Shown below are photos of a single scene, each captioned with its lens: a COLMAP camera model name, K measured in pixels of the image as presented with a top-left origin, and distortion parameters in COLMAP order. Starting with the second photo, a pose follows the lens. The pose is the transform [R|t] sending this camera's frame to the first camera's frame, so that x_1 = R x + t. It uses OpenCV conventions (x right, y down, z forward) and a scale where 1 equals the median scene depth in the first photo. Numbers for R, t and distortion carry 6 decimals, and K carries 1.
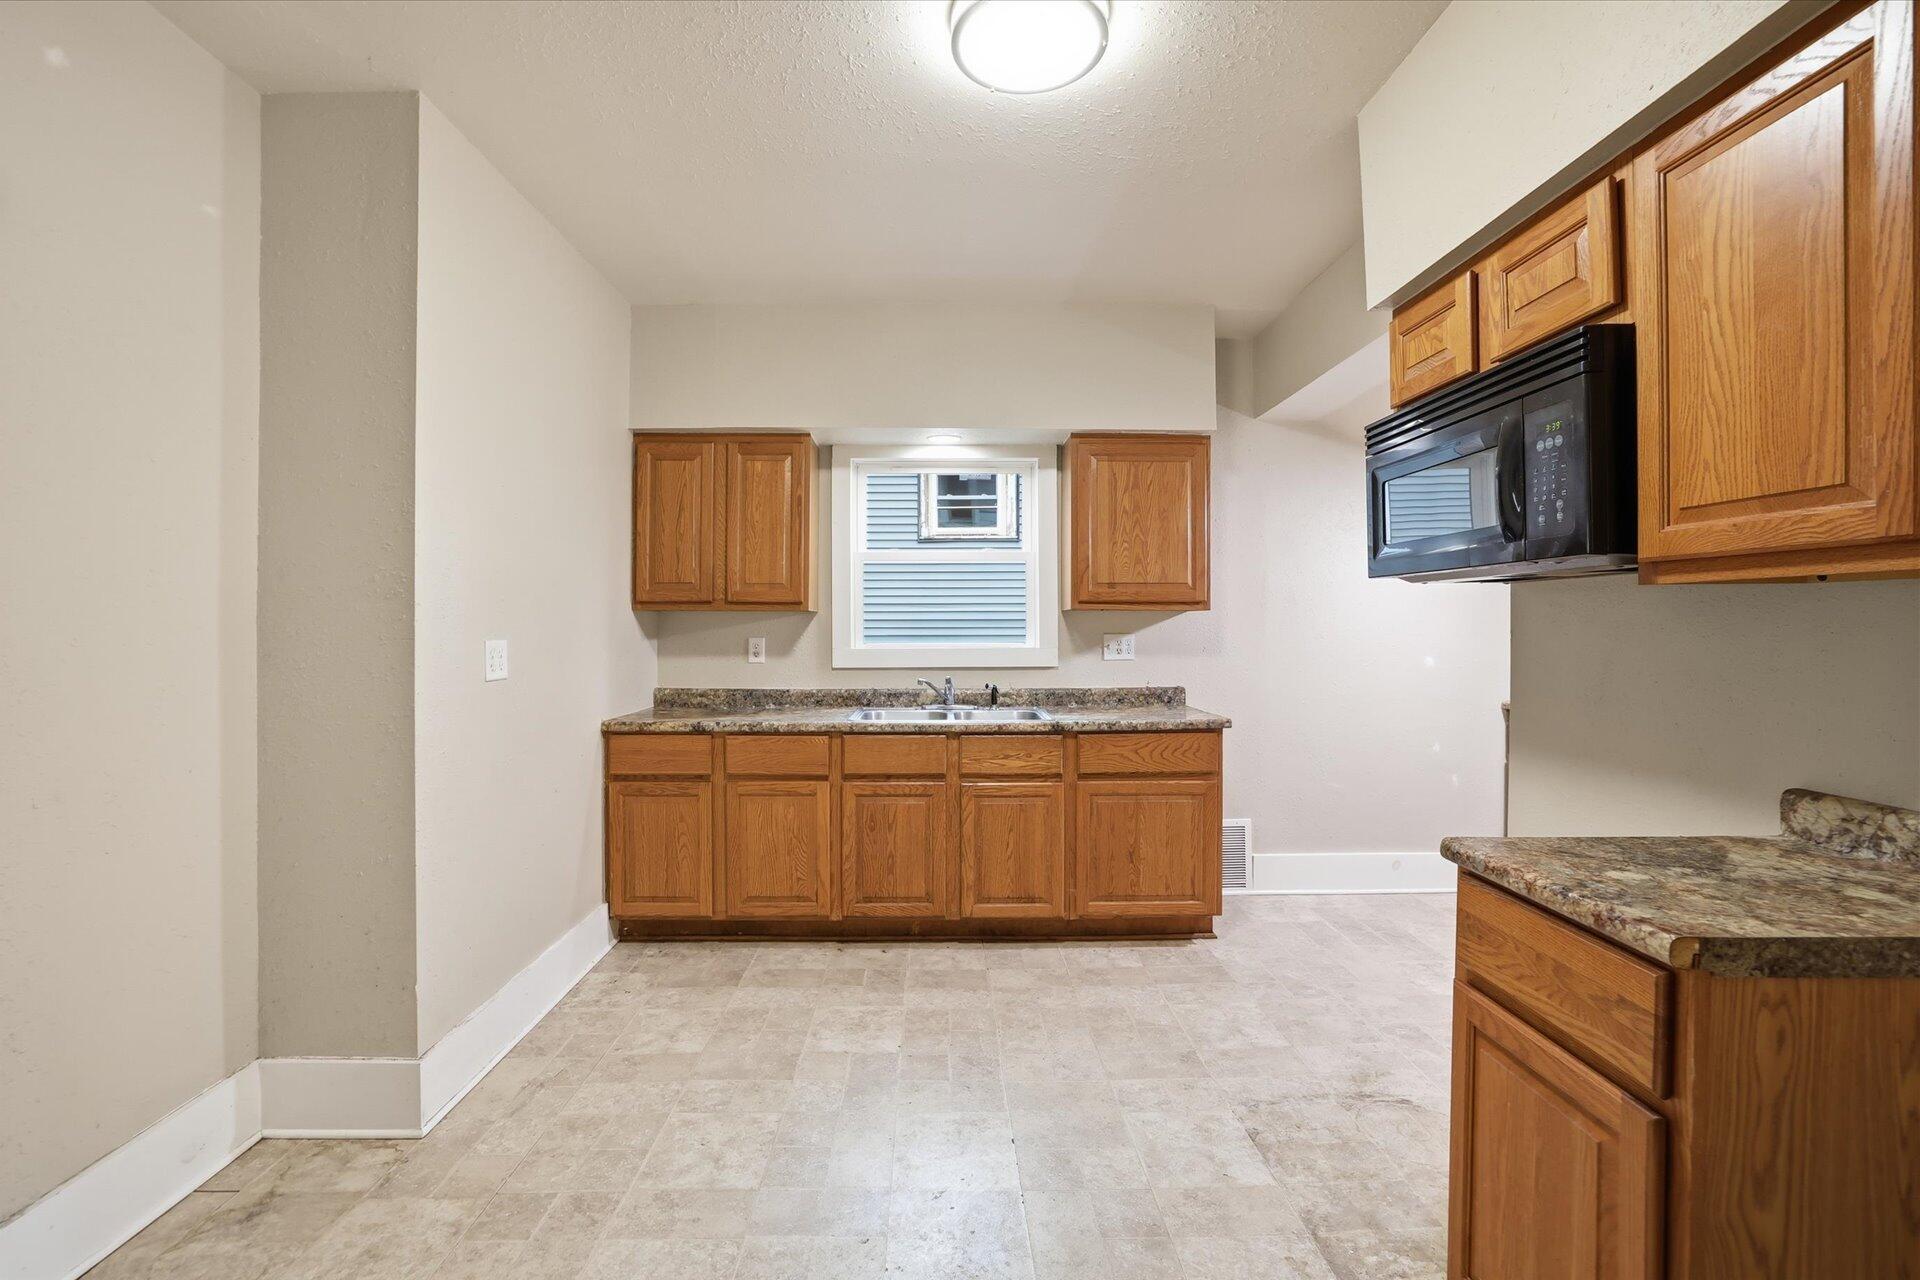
lens RADIAL K [[839.6, 0, 949.9], [0, 839.6, 635.9], [0, 0, 1]] dist [-0.034383, 0.005006]
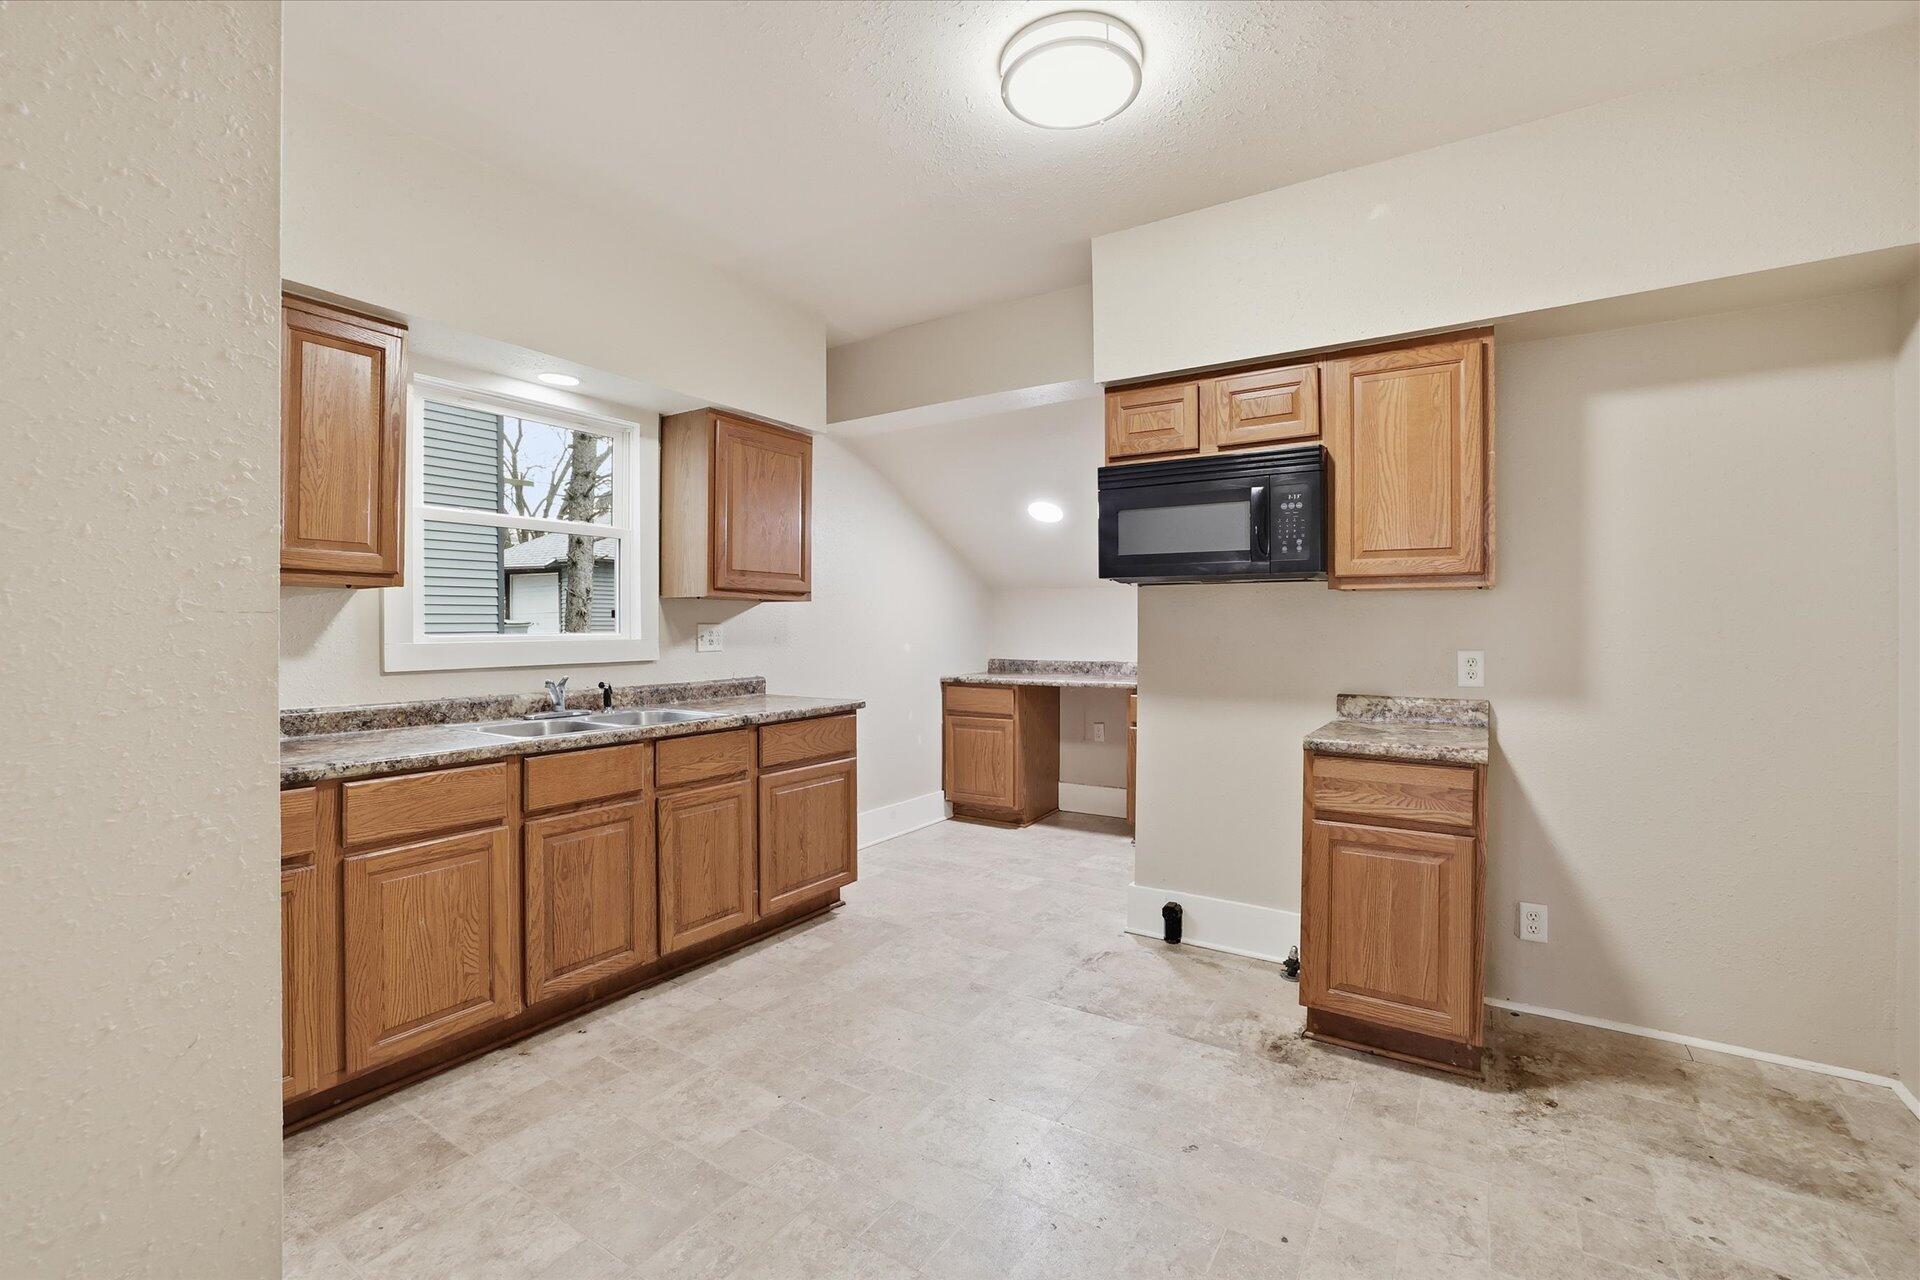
lens RADIAL K [[839.6, 0, 954.3], [0, 839.6, 626.9], [0, 0, 1]] dist [-0.034383, 0.005006]
pose [[0.553456, 0.001152, 0.832878, -0.522258], [0.009224, 0.999929, -0.007513, 0.012828], [-0.832828, 0.011840, 0.553406, 0.285890]]
